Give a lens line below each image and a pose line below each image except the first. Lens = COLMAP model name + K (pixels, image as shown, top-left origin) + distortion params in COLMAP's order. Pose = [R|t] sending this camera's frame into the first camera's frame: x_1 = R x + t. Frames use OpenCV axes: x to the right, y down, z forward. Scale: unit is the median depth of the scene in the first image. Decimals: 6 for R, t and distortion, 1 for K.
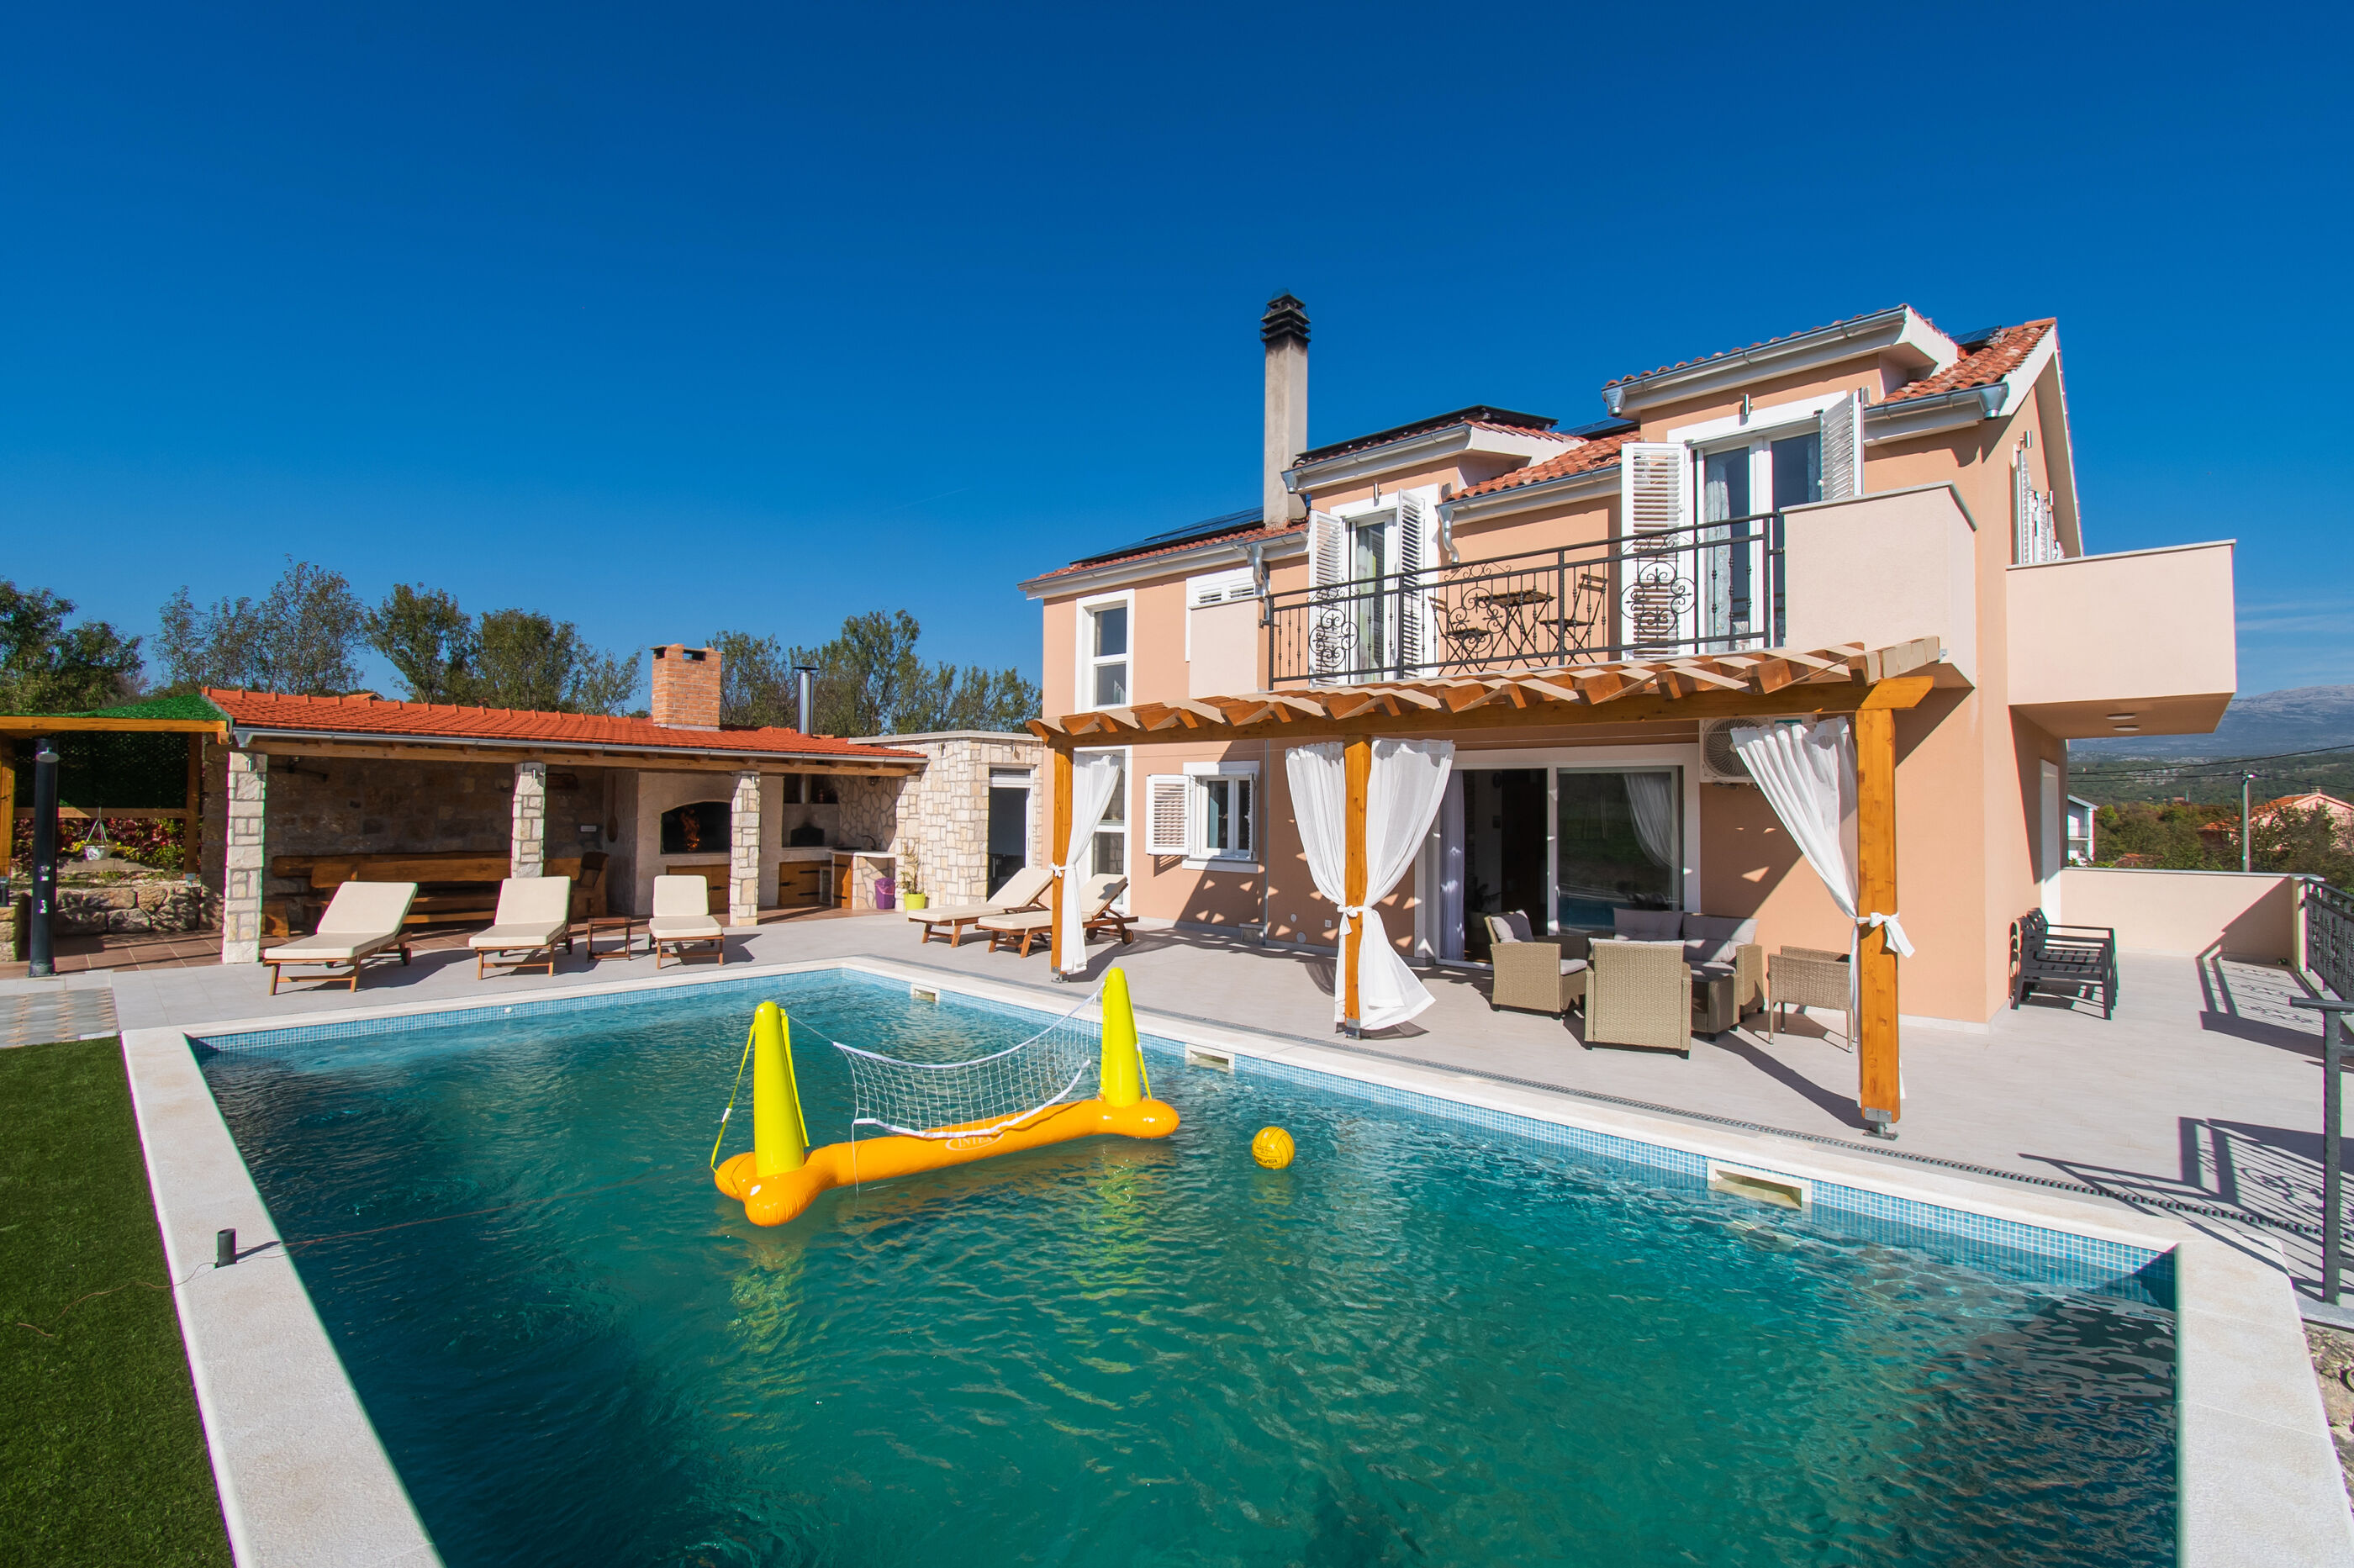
lens RADIAL K [[1039.1, 0, 1177.0], [0, 1039.1, 784.0], [0, 0, 1]] dist [-0.001292, -0.000427]
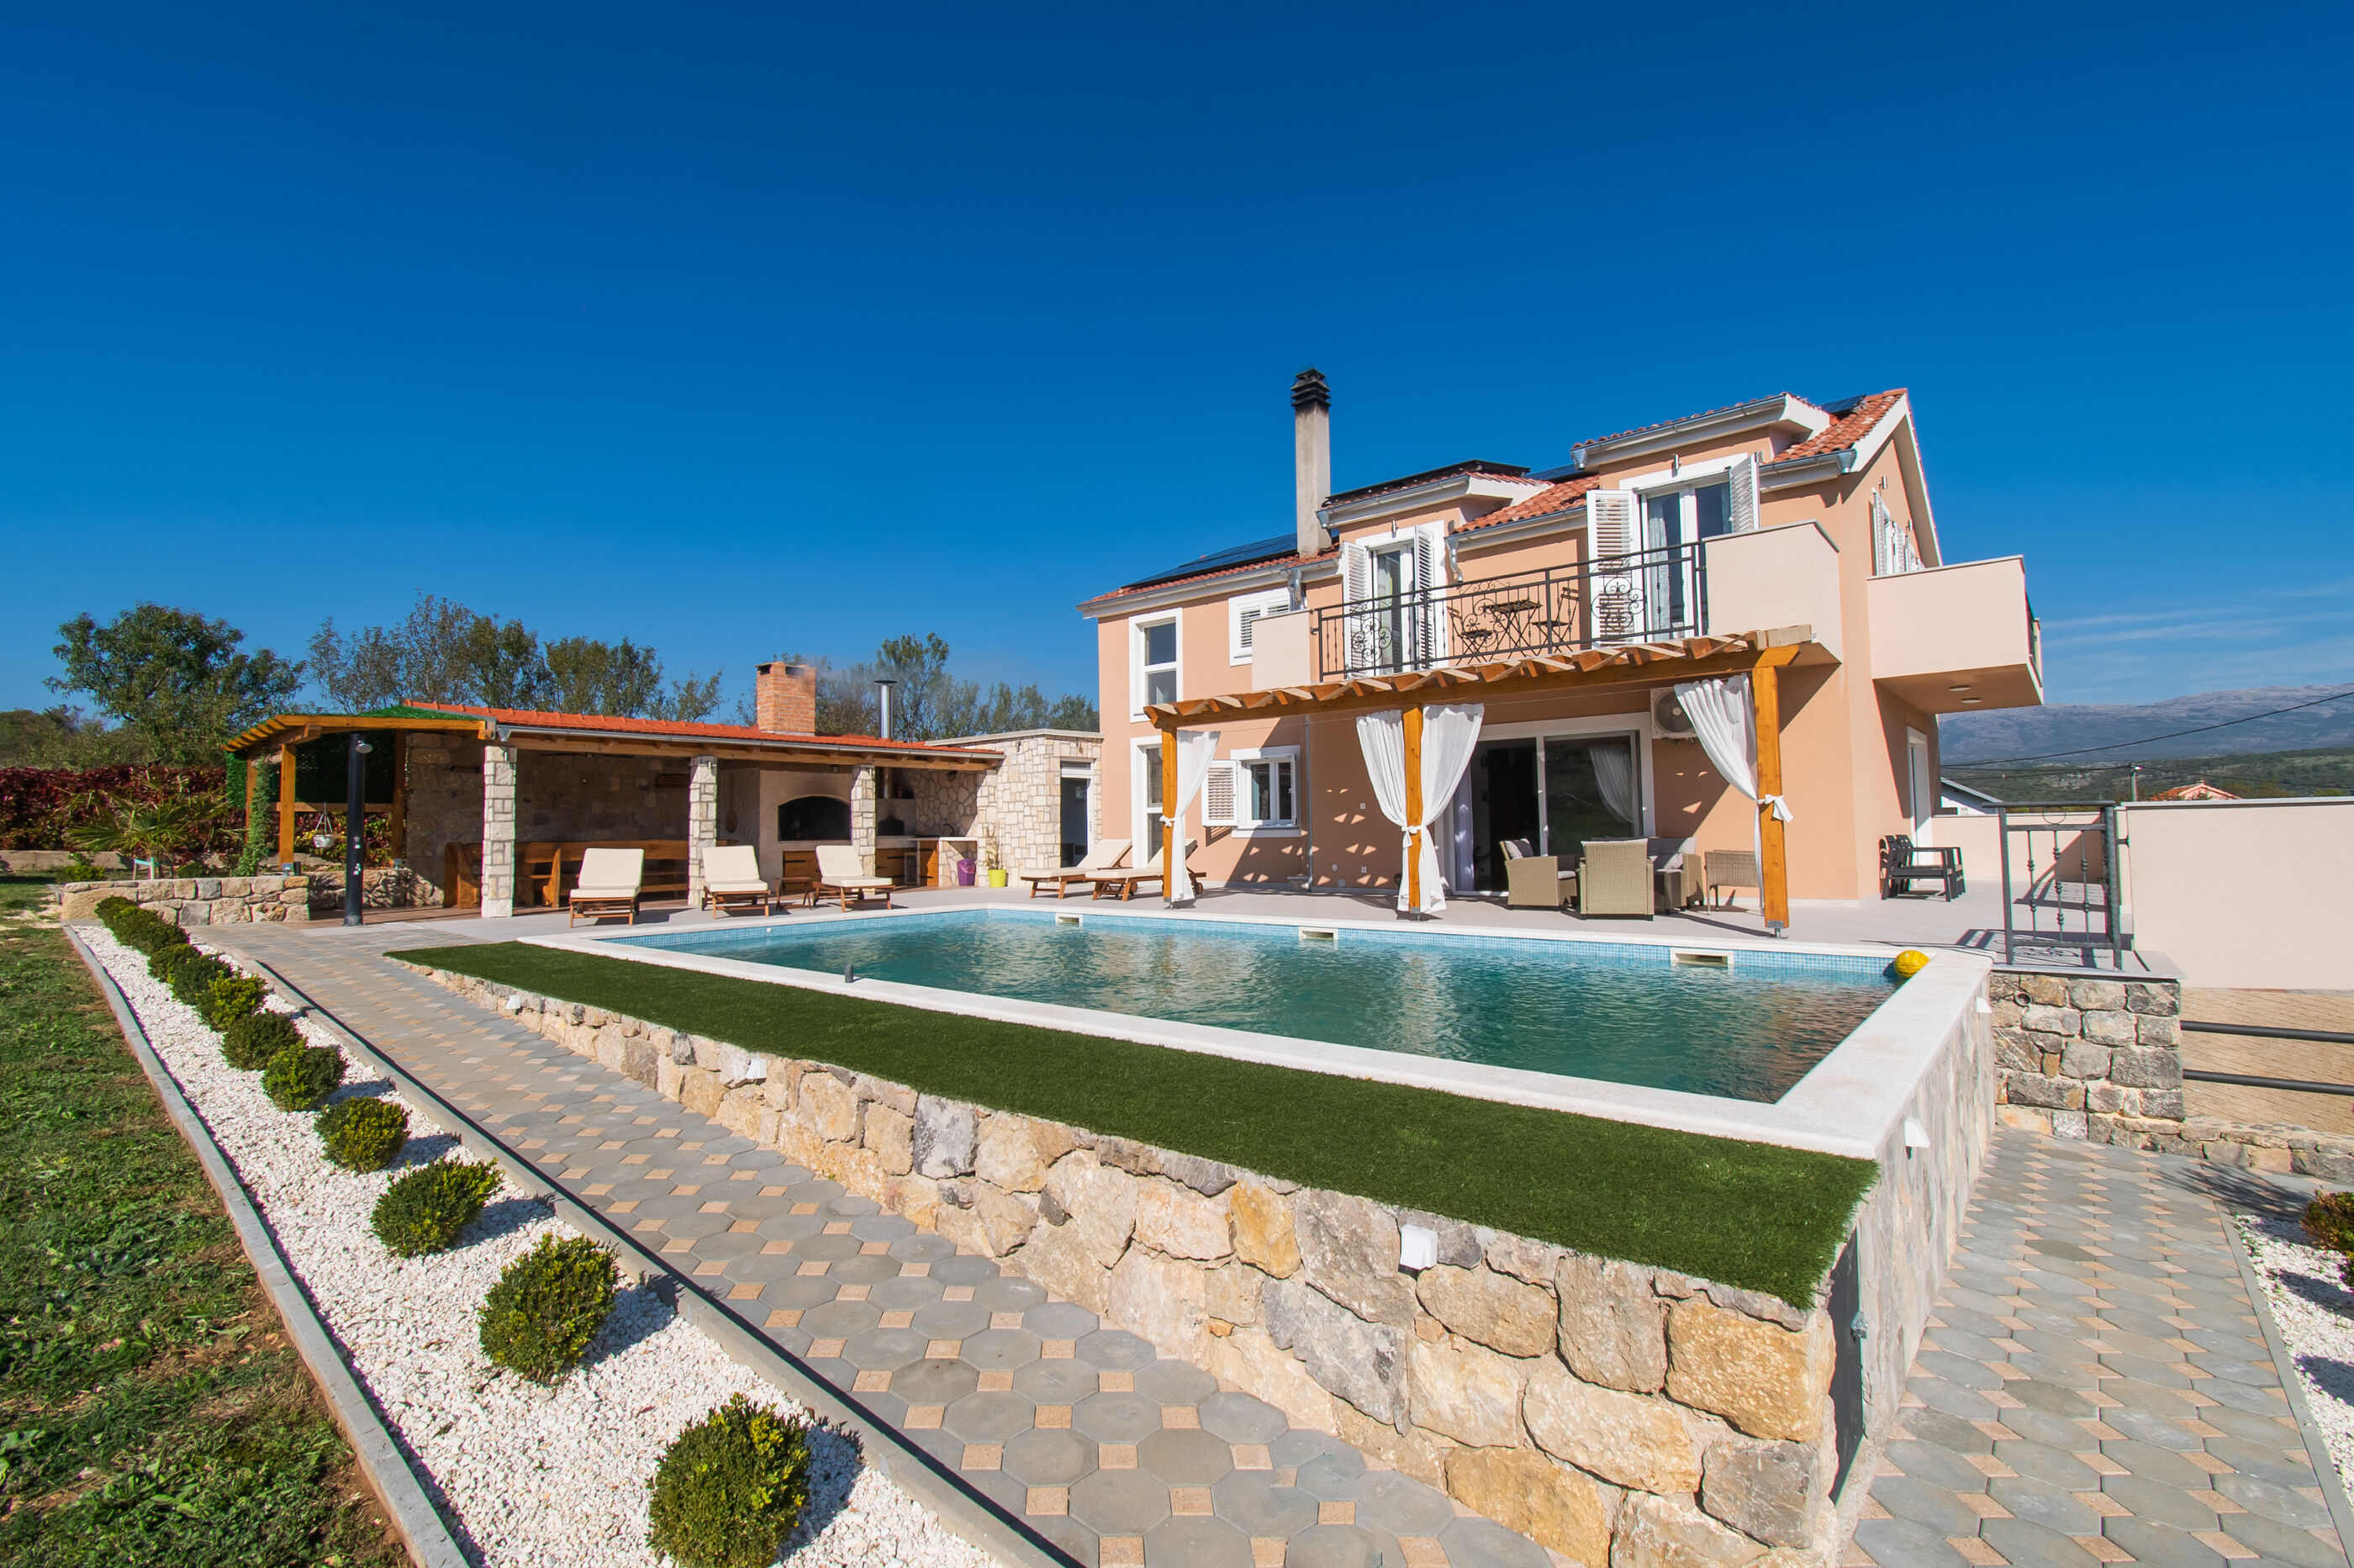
lens RADIAL K [[1043.5, 0, 1177.0], [0, 1043.5, 784.0], [0, 0, 1]] dist [0.001378, 0.000199]
pose [[0.998653, -0.022245, 0.046868, -0.149121], [0.023439, 0.999411, -0.025077, 0.062798], [-0.046283, 0.026141, 0.998586, -0.271232]]
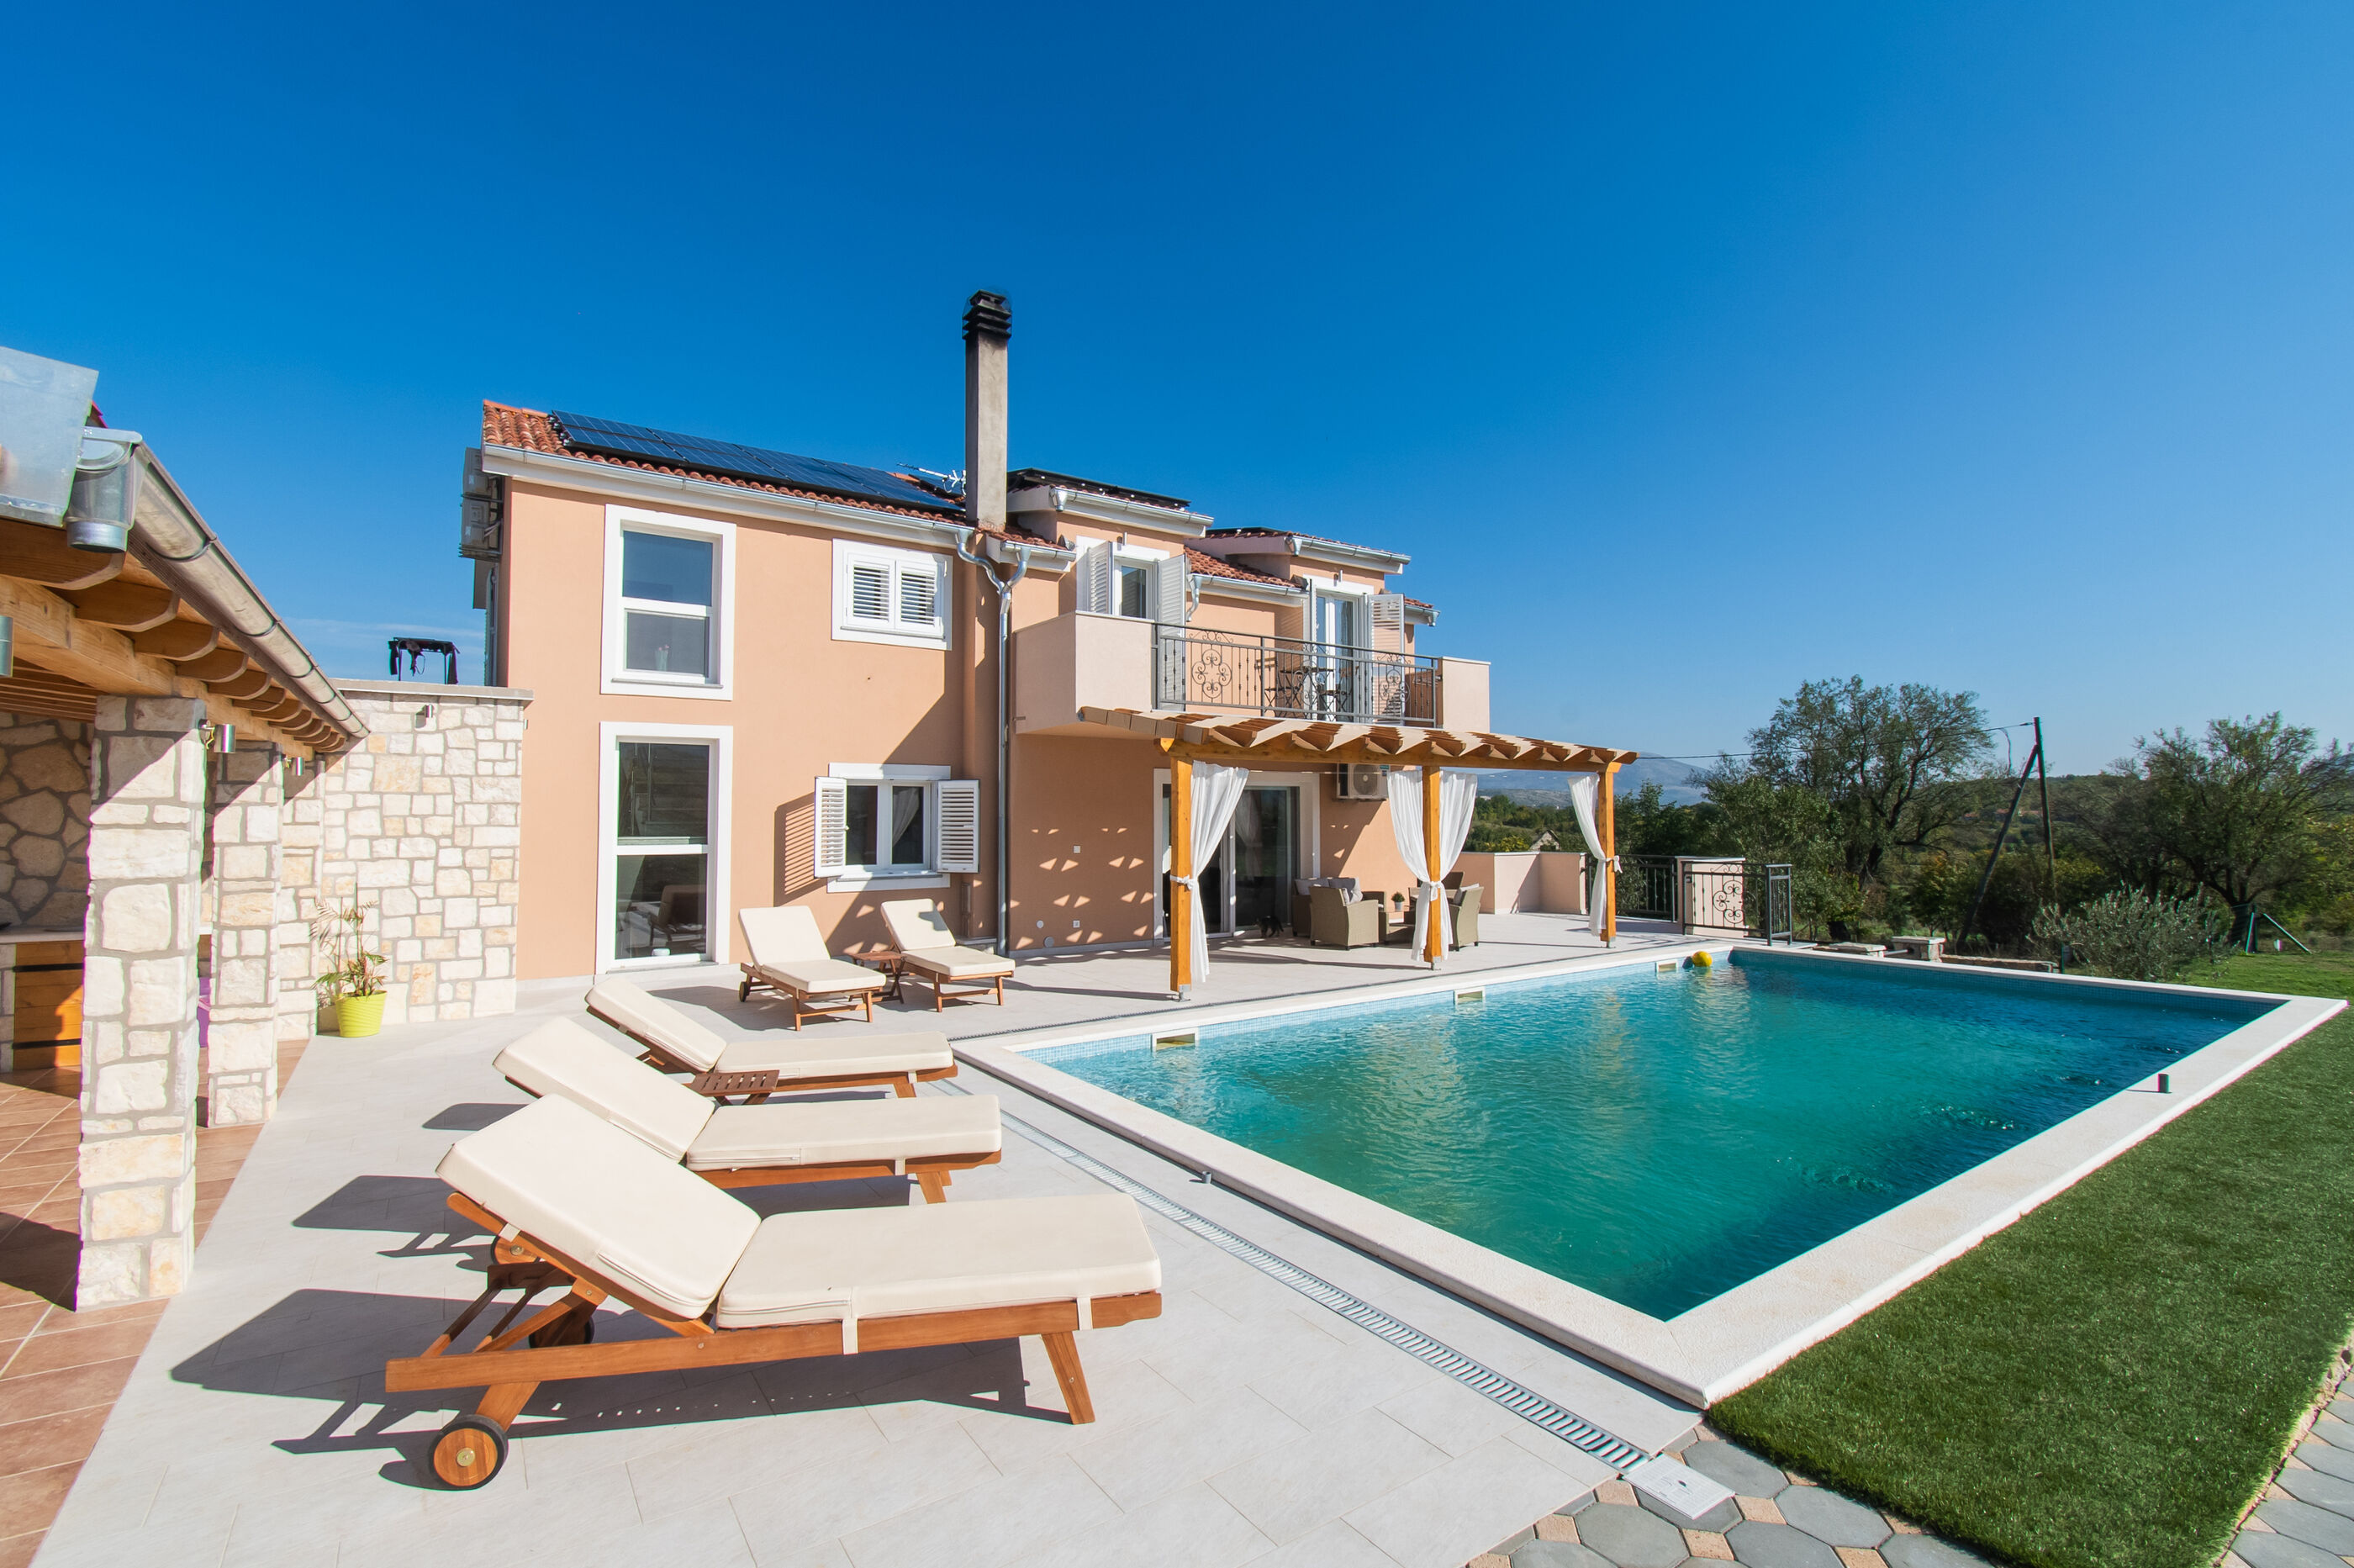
lens RADIAL K [[1043.5, 0, 1177.0], [0, 1043.5, 784.0], [0, 0, 1]] dist [0.001378, 0.000199]
pose [[0.215858, 0.021398, 0.976190, -0.966658], [-0.016563, 0.999696, -0.018251, 0.008418], [-0.976284, -0.012229, 0.216147, 0.731646]]
